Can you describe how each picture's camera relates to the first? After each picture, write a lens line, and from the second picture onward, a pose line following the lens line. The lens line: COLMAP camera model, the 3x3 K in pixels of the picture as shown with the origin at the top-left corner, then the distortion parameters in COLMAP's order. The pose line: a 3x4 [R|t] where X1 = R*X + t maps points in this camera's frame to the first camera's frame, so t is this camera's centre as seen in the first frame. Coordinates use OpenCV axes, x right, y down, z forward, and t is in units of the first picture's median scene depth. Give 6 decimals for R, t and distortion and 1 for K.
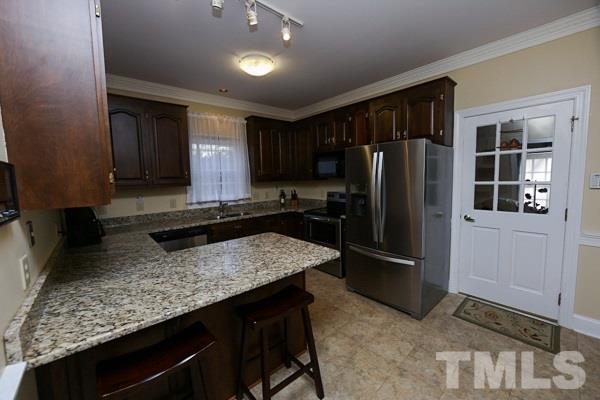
lens RADIAL K [[237.0, 0, 301.6], [0, 237.0, 197.9], [0, 0, 1]] dist [-0.001402, -0.000034]
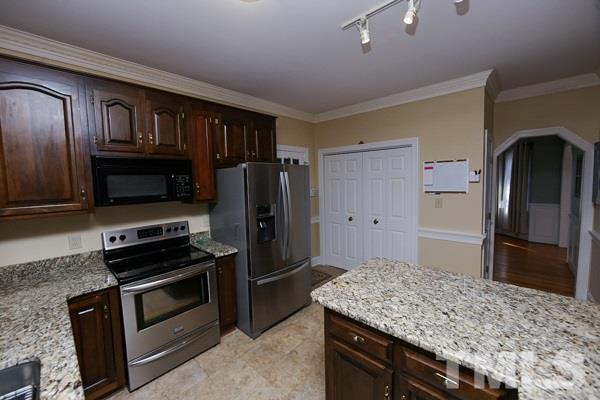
lens RADIAL K [[239.7, 0, 296.5], [0, 239.7, 197.1], [0, 0, 1]] dist [0.000199, 0.000546]
pose [[-0.101616, -0.046135, 0.993753, -0.935599], [0.117136, 0.991421, 0.058005, -0.179349], [-0.987903, 0.122298, -0.095340, 1.385813]]
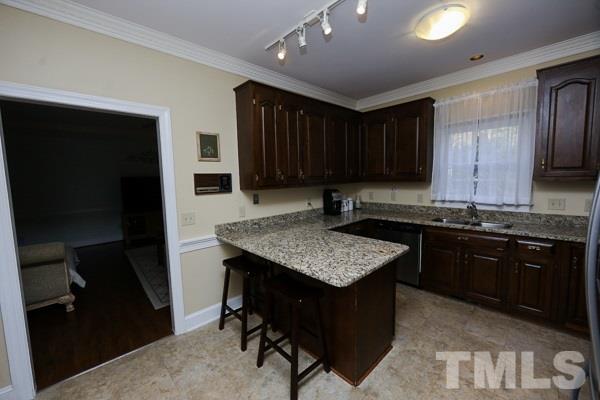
lens RADIAL K [[239.7, 0, 296.5], [0, 239.7, 197.1], [0, 0, 1]] dist [0.000199, 0.000546]
pose [[0.043485, 0.112643, -0.992683, 0.820542], [-0.067179, 0.991704, 0.109589, -0.104267], [0.996793, 0.061922, 0.050692, 0.751343]]
